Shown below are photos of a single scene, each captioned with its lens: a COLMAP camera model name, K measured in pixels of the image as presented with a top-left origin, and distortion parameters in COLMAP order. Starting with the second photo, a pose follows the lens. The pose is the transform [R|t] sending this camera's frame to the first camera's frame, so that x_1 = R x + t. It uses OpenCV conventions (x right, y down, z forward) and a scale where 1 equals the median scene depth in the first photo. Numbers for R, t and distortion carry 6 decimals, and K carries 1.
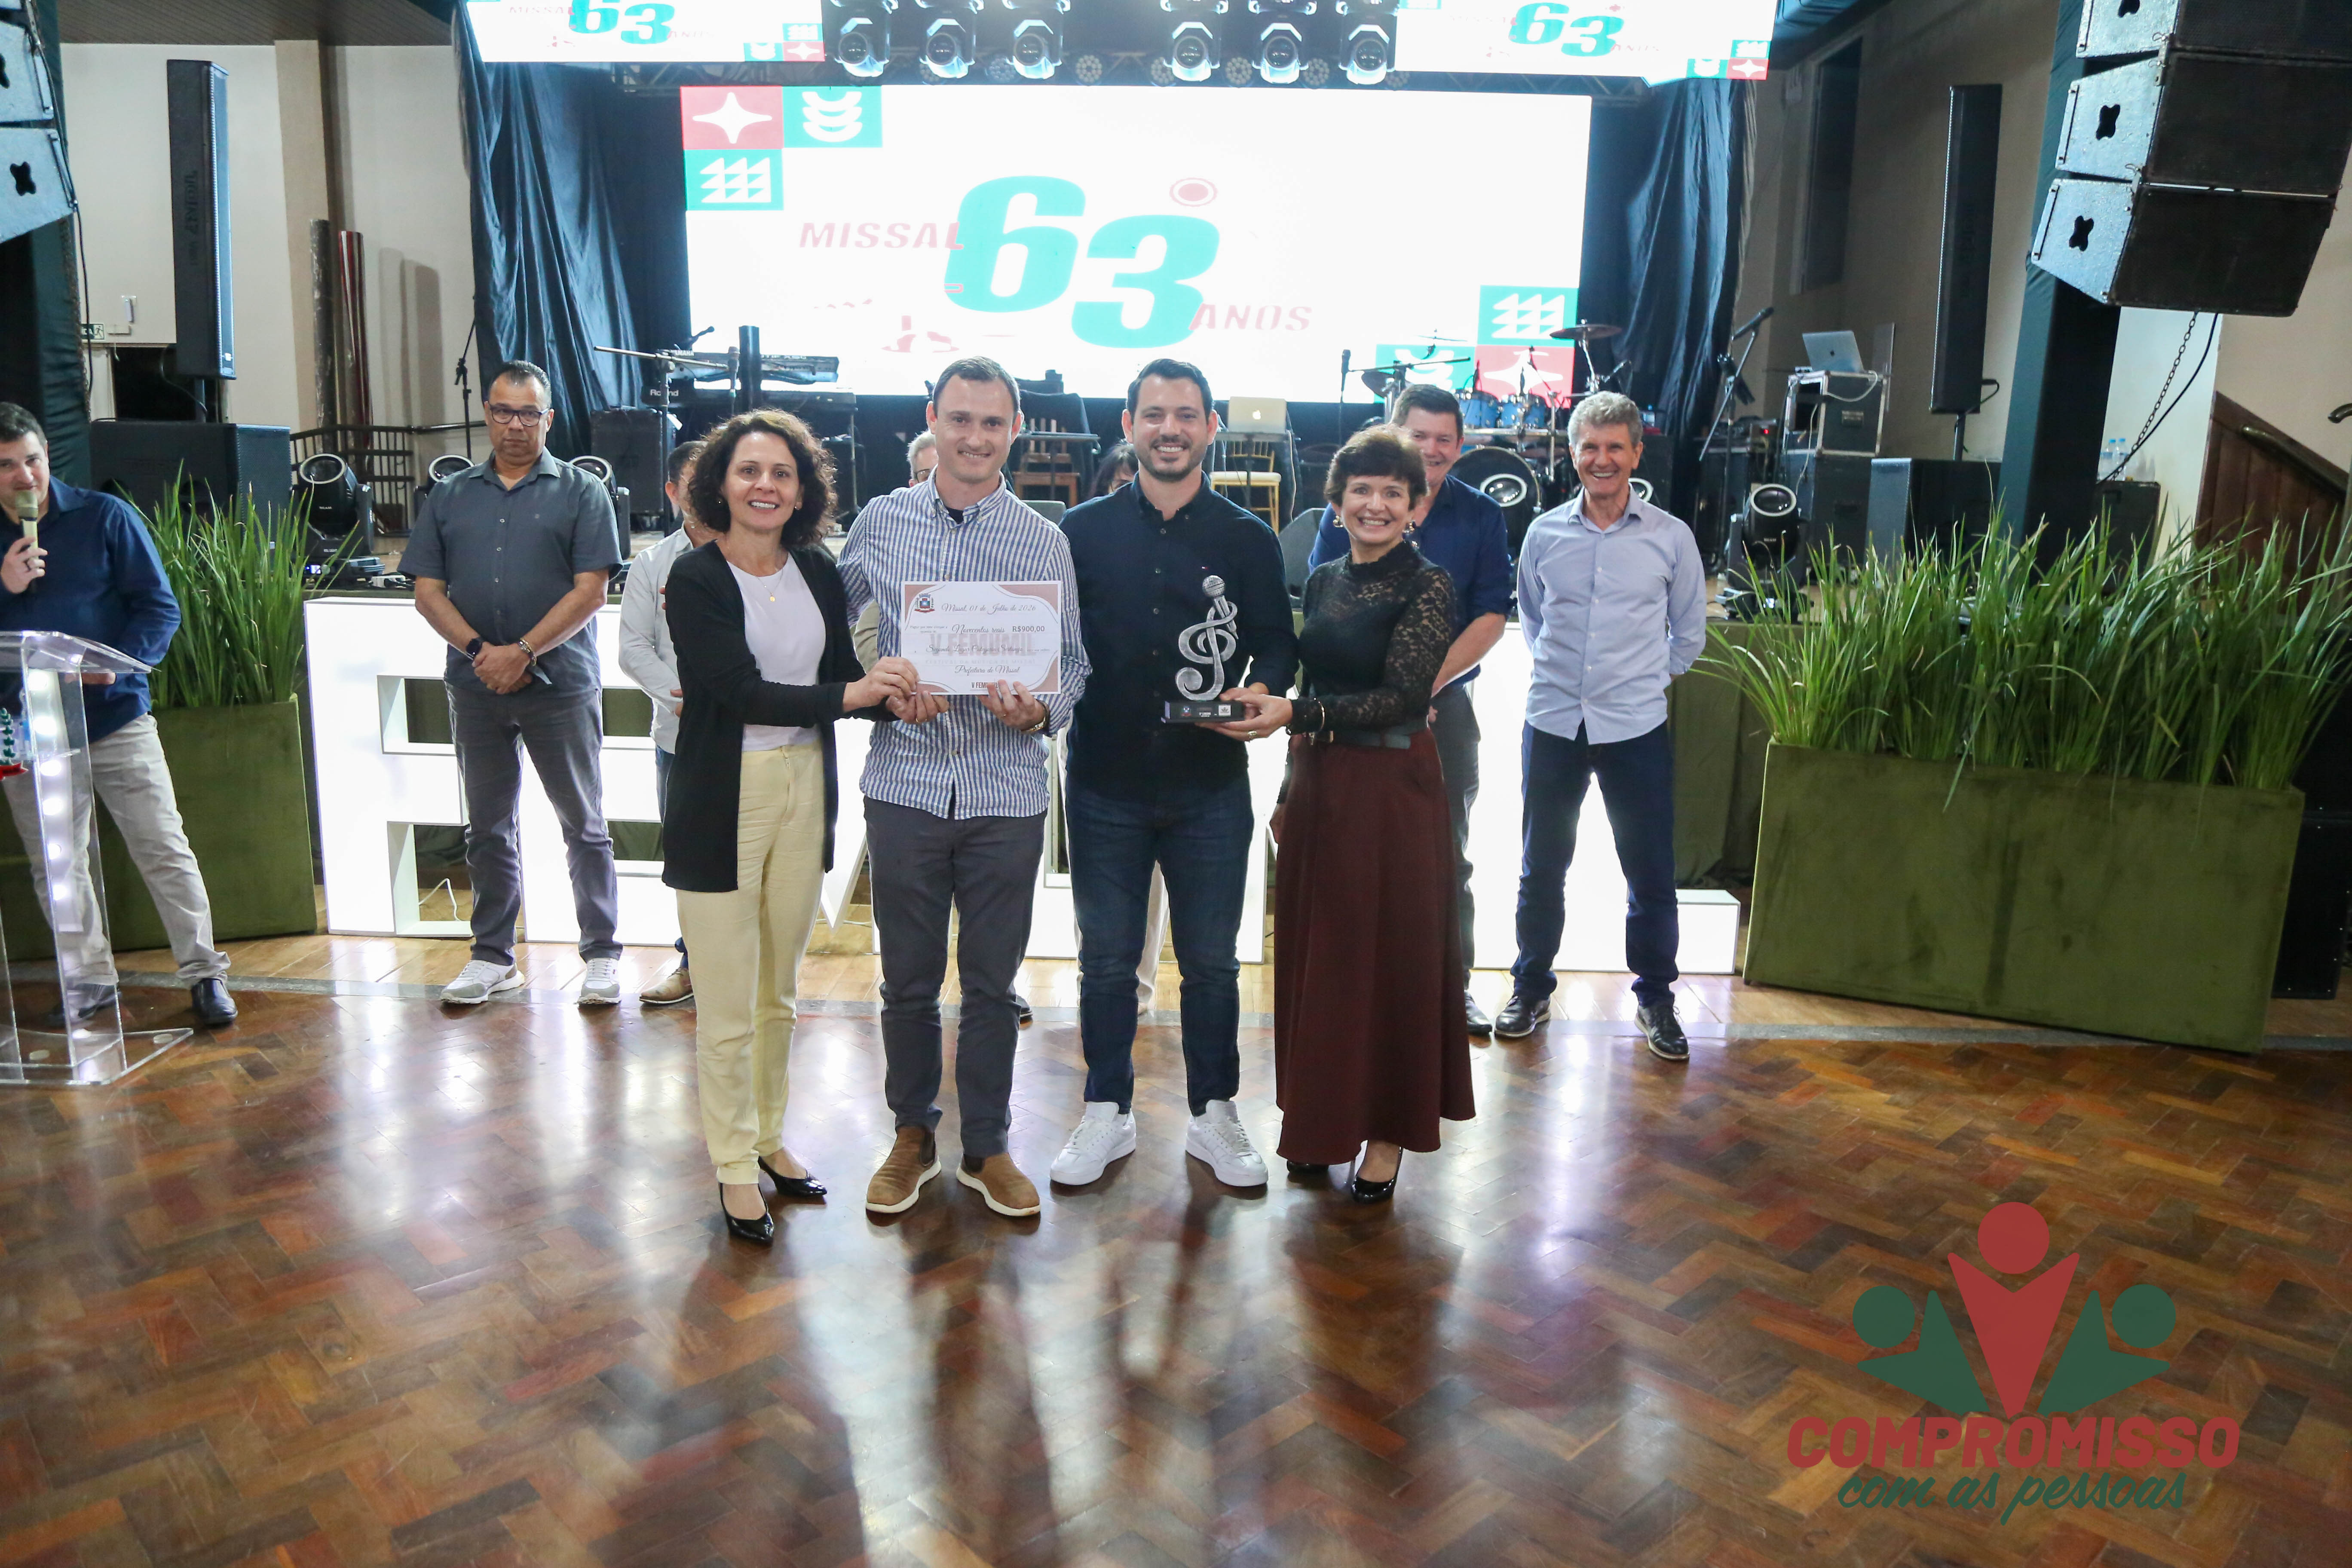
lens RADIAL K [[1657.3, 0, 1160.2], [0, 1657.3, 795.8], [0, 0, 1]] dist [-0.103227, 0.061414]
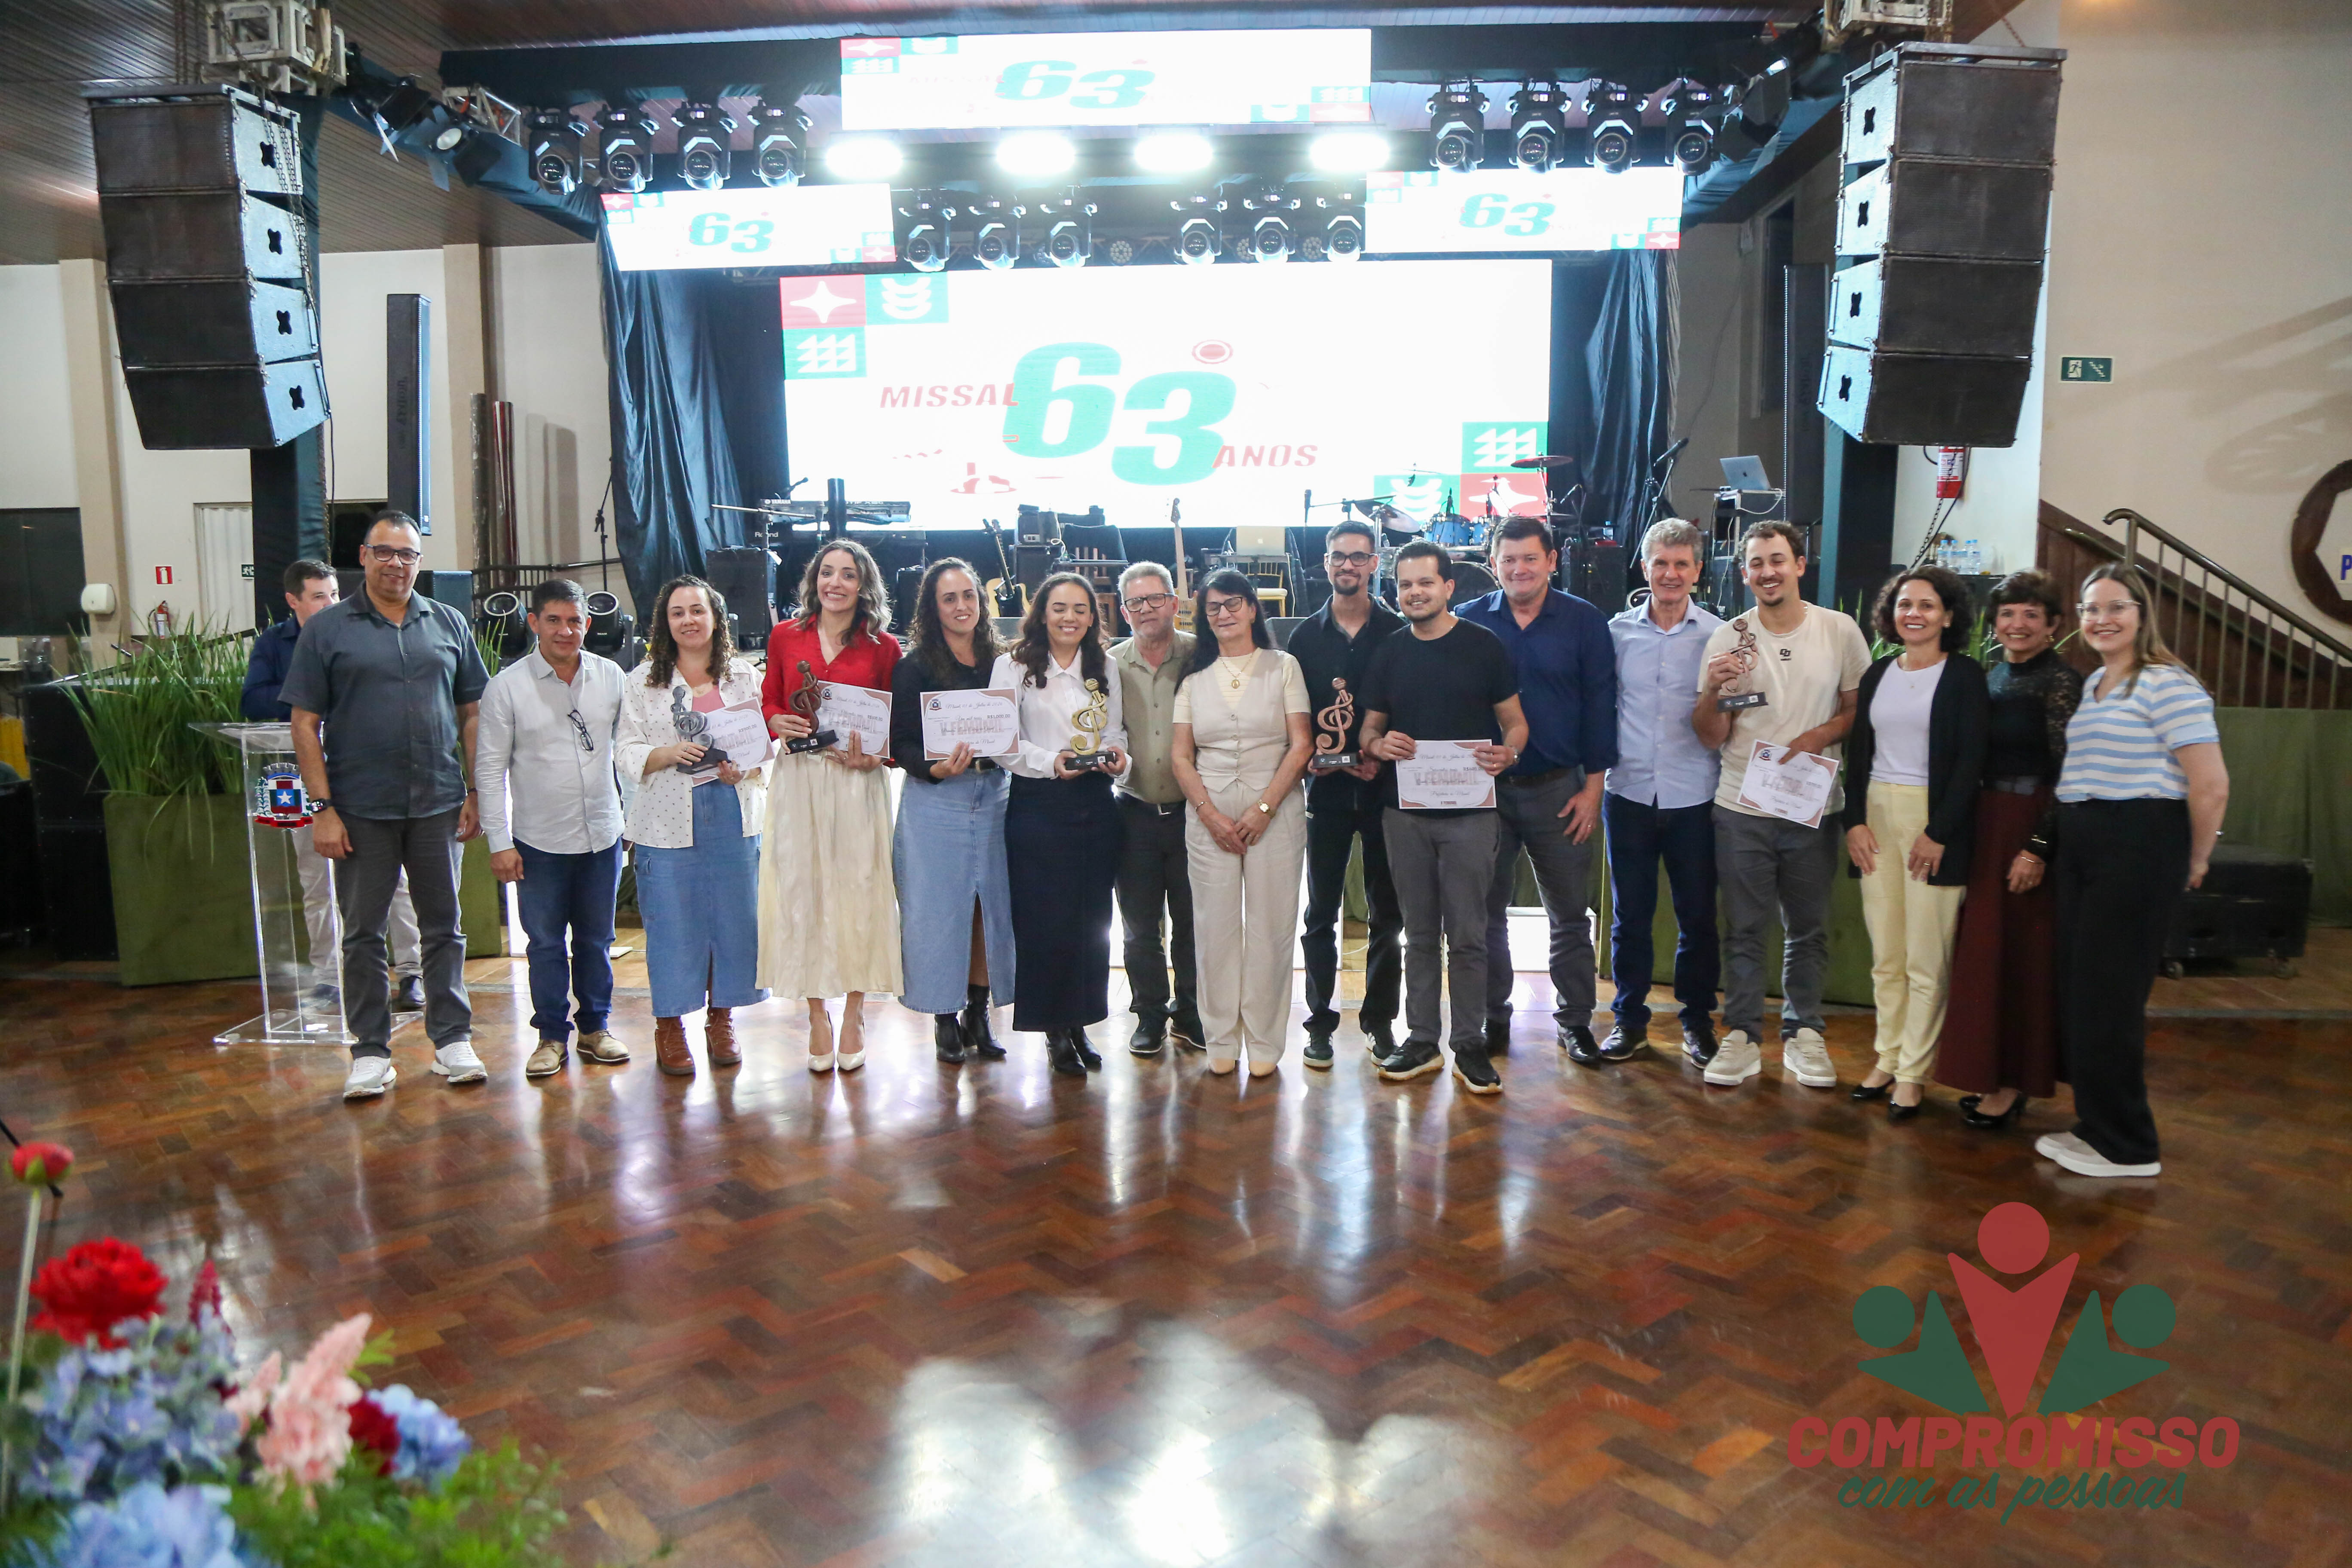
lens RADIAL K [[1657.3, 0, 1173.5], [0, 1657.3, 788.9], [0, 0, 1]] dist [-0.103227, 0.061414]
pose [[0.998354, -0.018340, -0.054350, 0.057557], [0.014361, 0.997249, -0.072722, 0.031994], [0.055534, 0.071822, 0.995870, -0.172762]]
